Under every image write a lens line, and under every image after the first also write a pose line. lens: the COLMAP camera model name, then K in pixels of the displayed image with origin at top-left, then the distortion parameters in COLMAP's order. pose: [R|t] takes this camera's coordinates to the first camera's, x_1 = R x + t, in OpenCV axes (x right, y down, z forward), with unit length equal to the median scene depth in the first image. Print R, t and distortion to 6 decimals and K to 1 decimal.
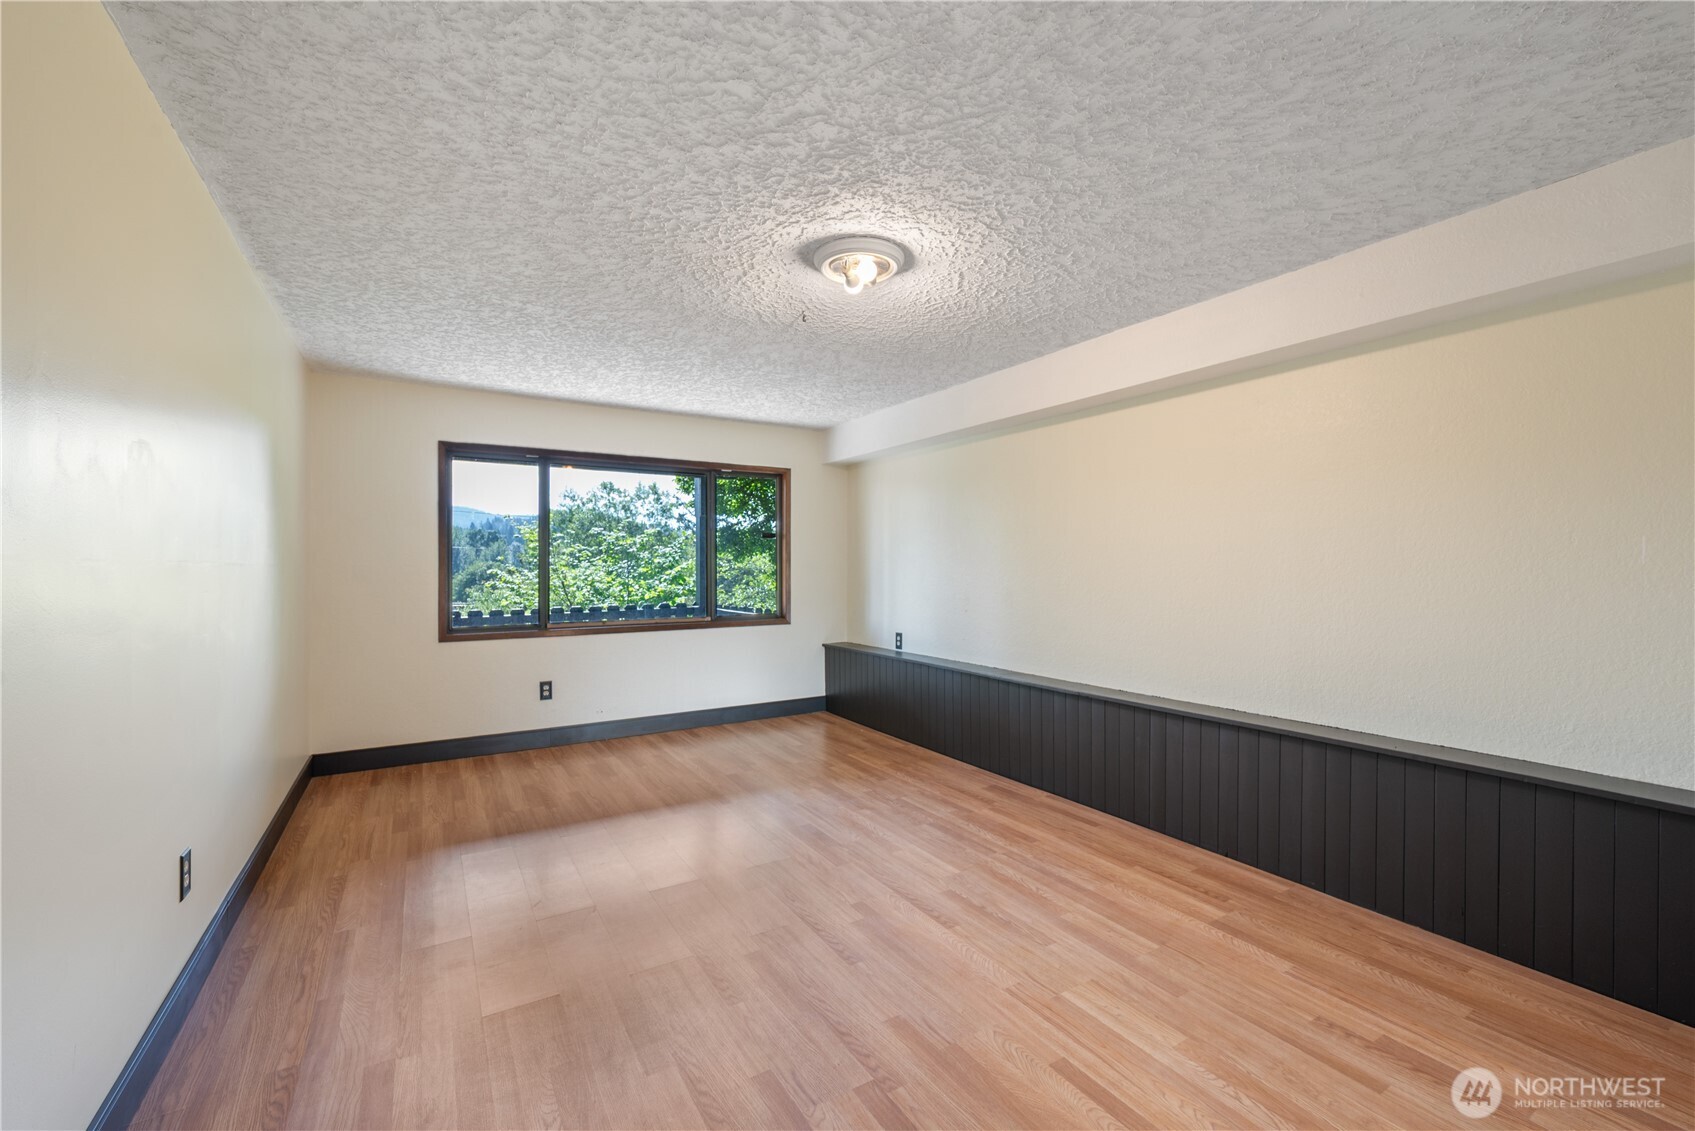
lens RADIAL K [[720.4, 0, 844.5], [0, 720.4, 565.4], [0, 0, 1]] dist [0.007966, -0.000122]
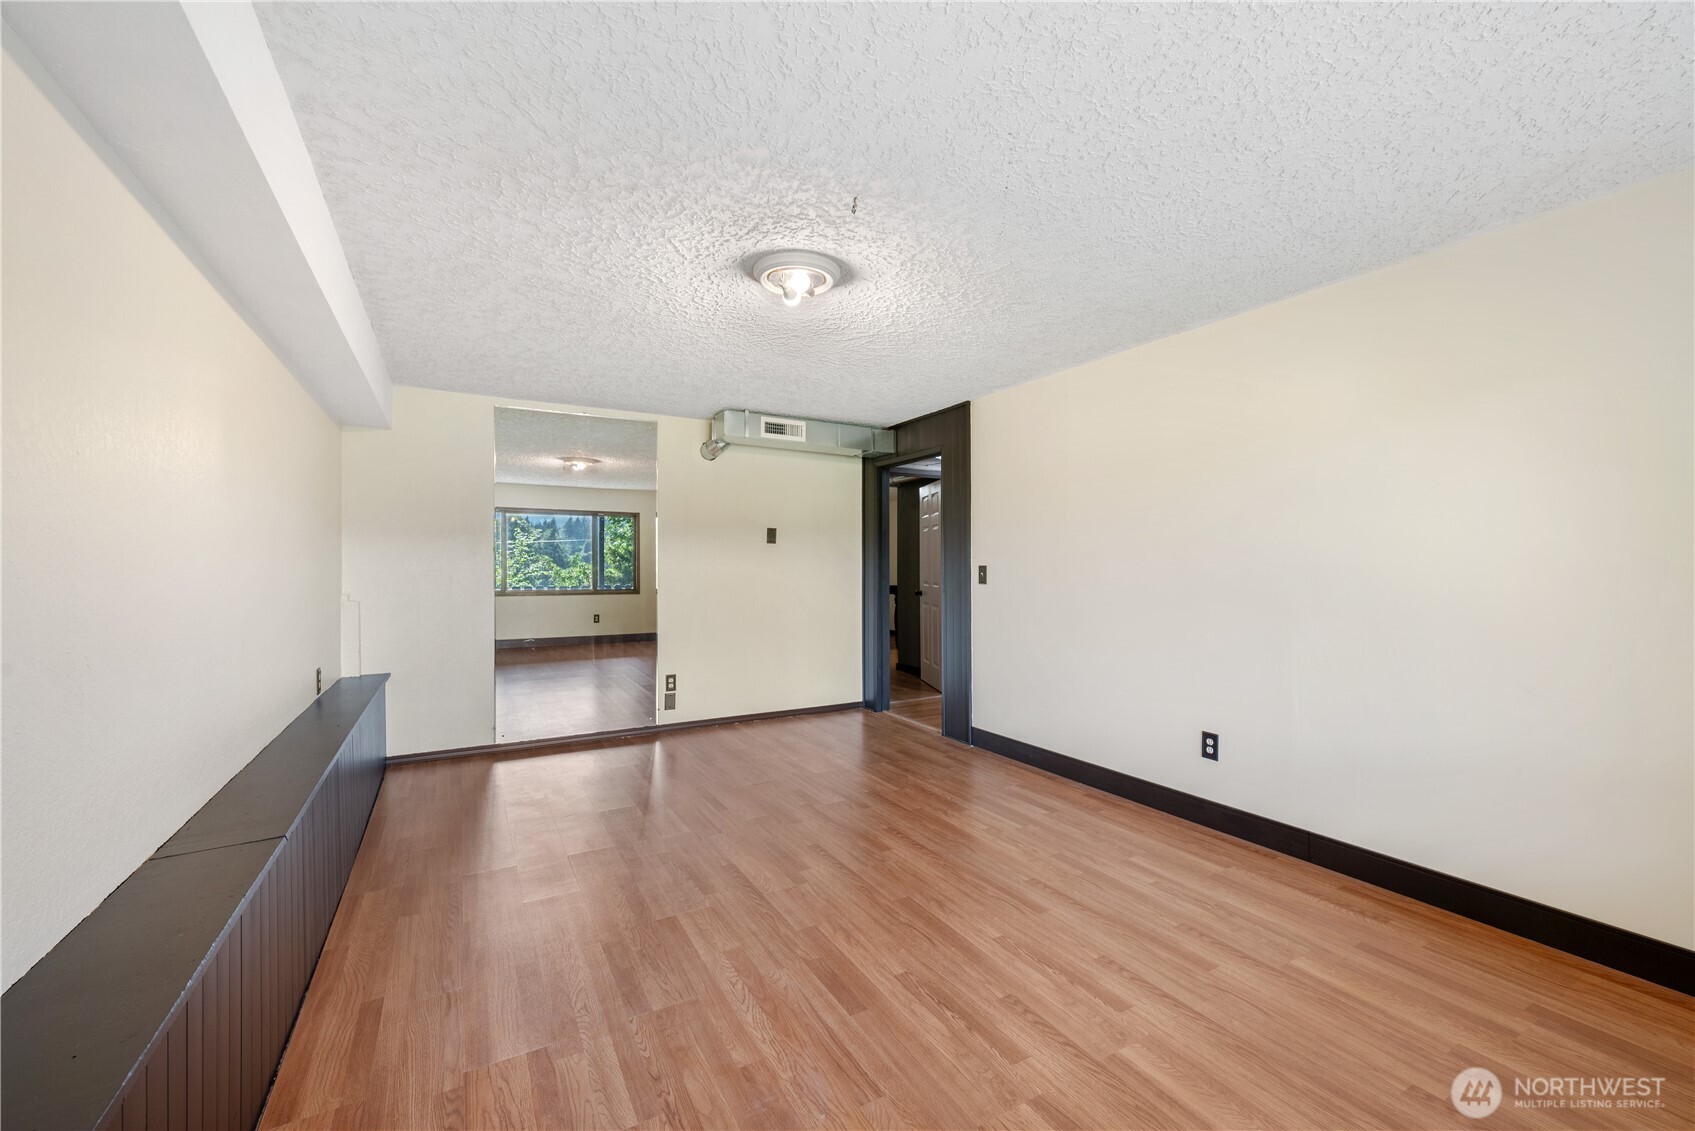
lens RADIAL K [[720.4, 0, 849.0], [0, 720.4, 566.5], [0, 0, 1]] dist [0.007966, -0.000122]
pose [[-0.999597, 0.004309, 0.028045, -0.078346], [0.004208, 0.999985, -0.003645, 0.003933], [-0.028060, -0.003526, -0.999600, 1.936291]]
